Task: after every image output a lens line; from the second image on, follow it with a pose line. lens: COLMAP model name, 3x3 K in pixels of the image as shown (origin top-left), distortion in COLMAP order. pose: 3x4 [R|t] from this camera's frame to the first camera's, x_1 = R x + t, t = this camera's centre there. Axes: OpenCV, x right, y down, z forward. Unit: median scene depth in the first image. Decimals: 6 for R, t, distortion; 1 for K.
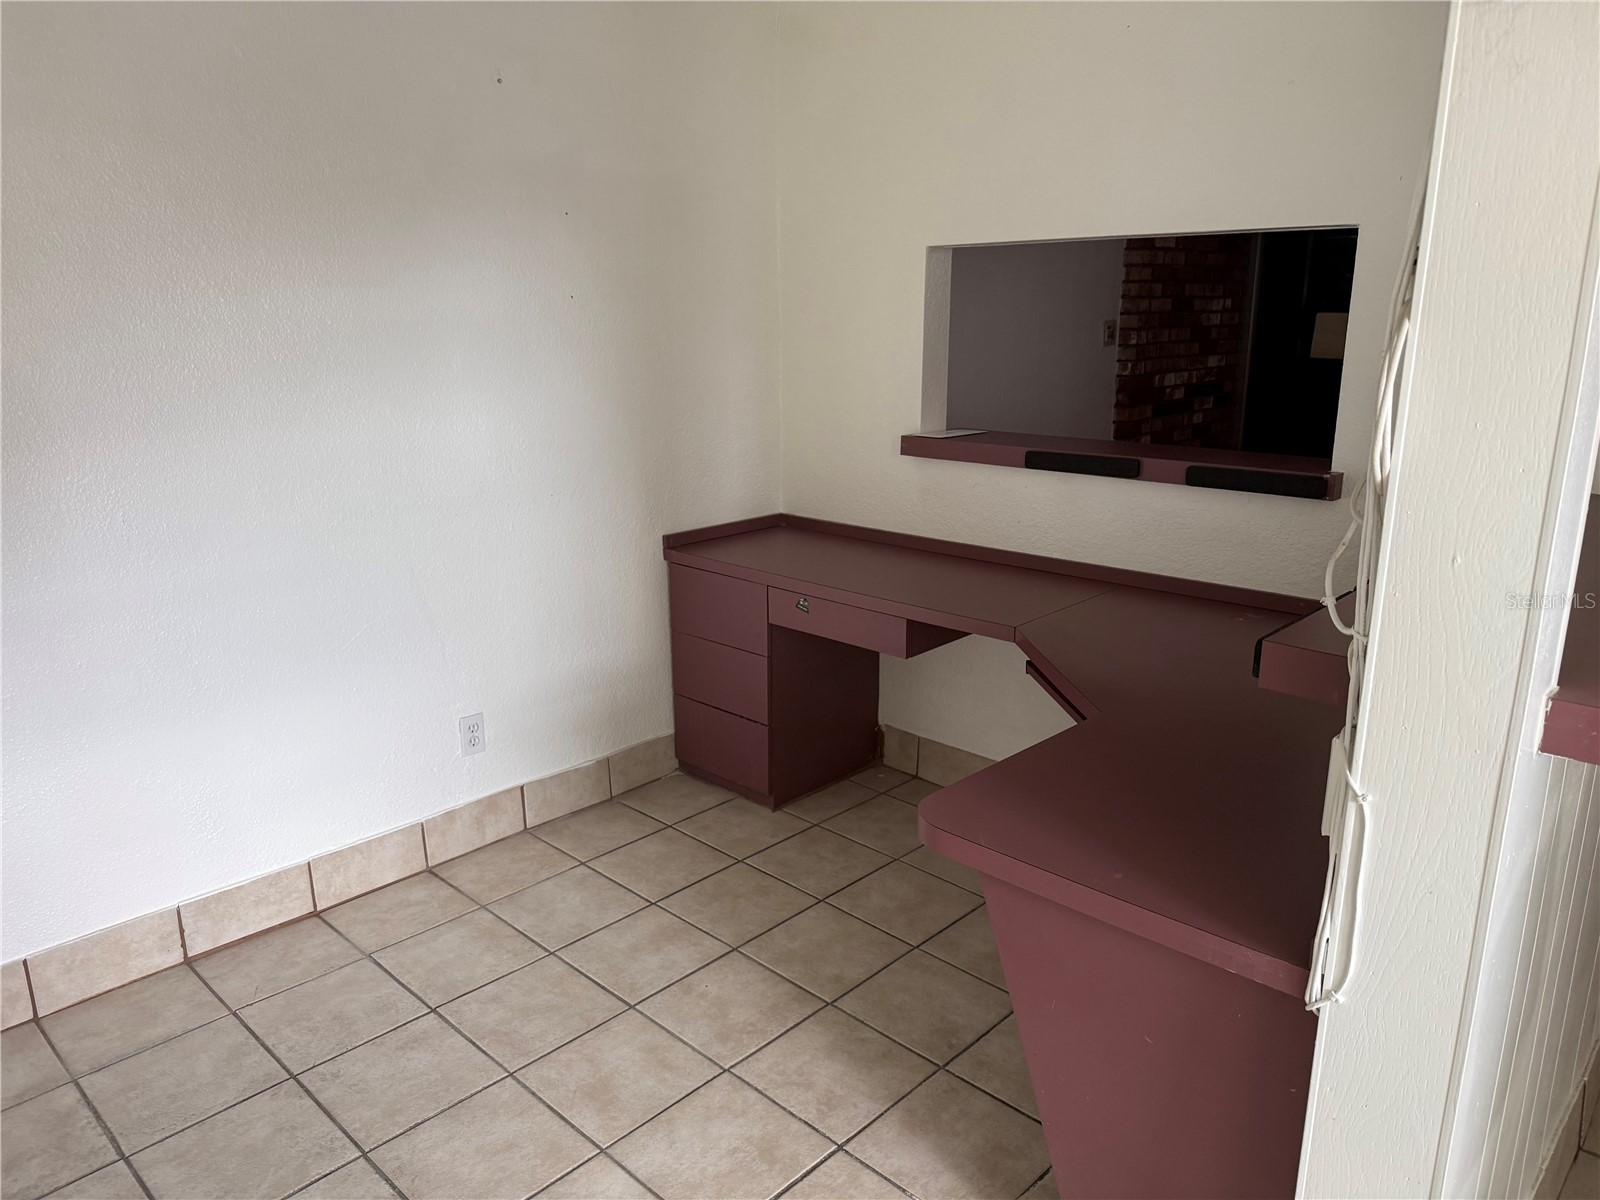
lens RADIAL K [[1133.7, 0, 800.4], [0, 1133.7, 598.9], [0, 0, 1]] dist [0.031538, -0.040746]
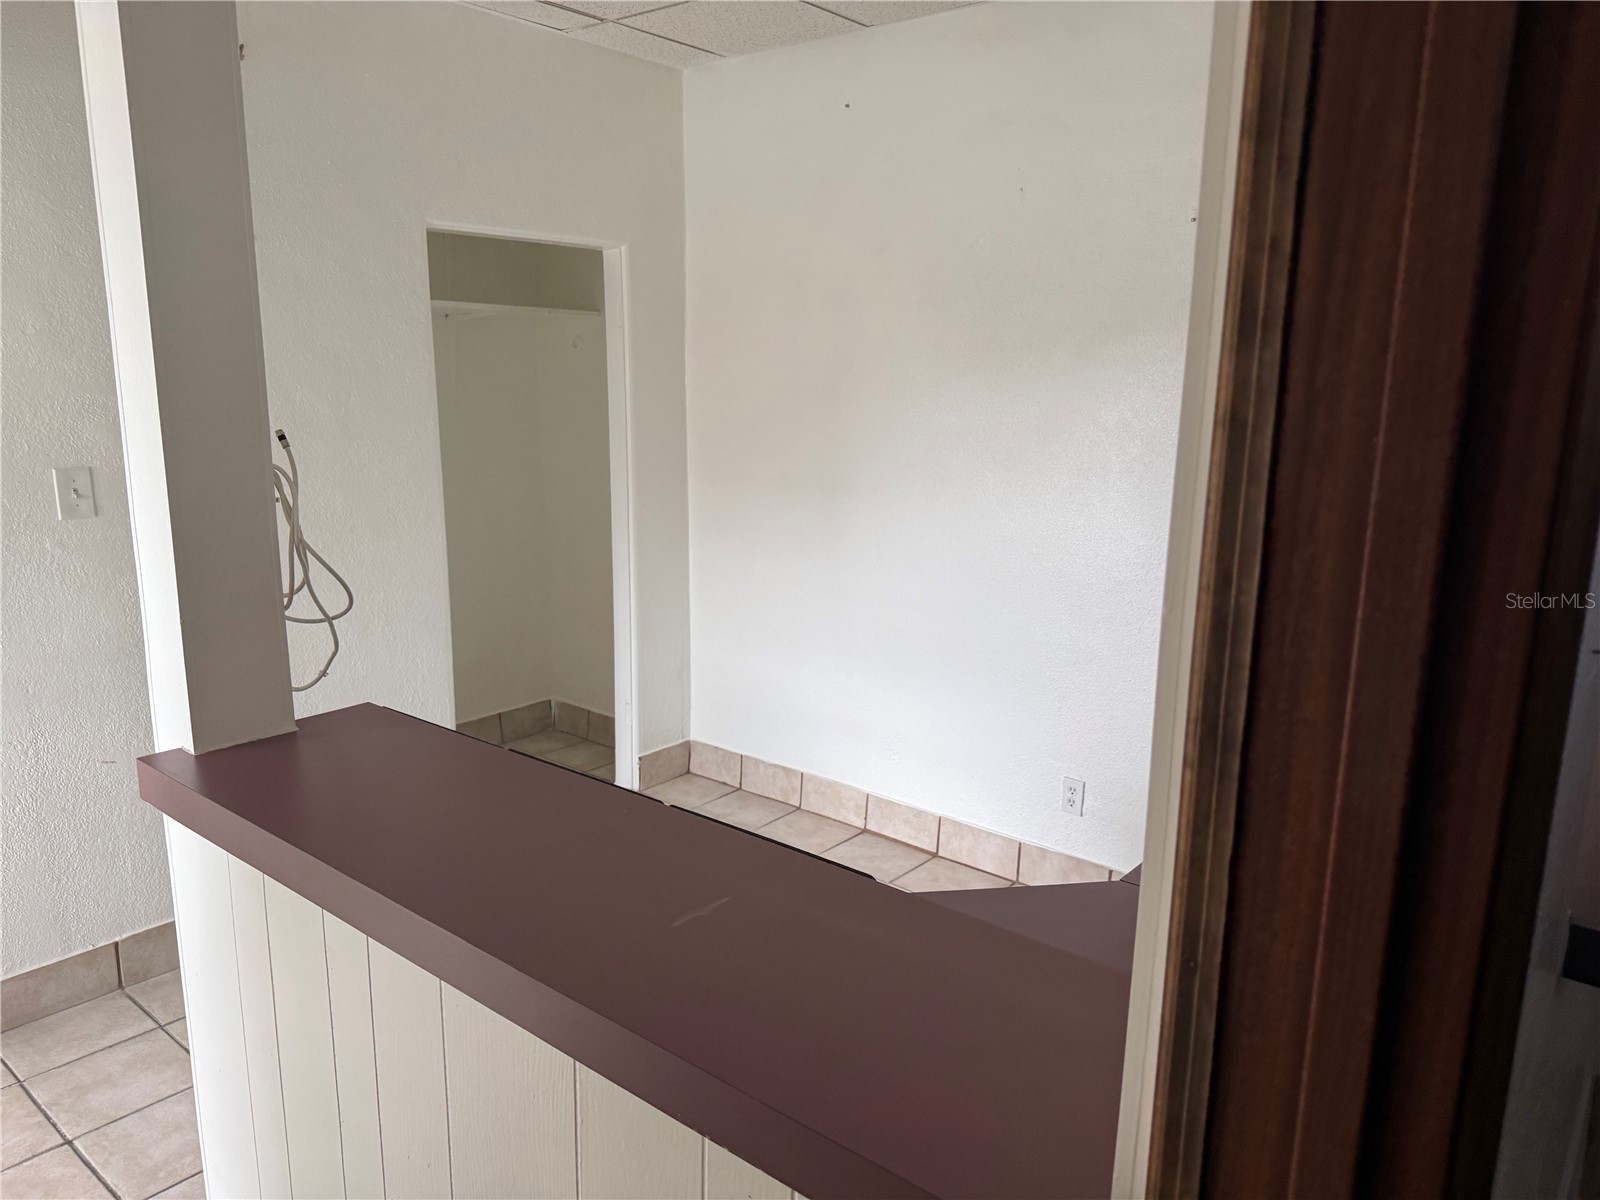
lens RADIAL K [[1133.7, 0, 800.7], [0, 1133.7, 601.4], [0, 0, 1]] dist [0.031538, -0.040746]
pose [[0.065890, 0.211726, -0.975105, 0.835521], [-0.272707, 0.943846, 0.186511, -0.220913], [0.959838, 0.253629, 0.119929, 0.630983]]
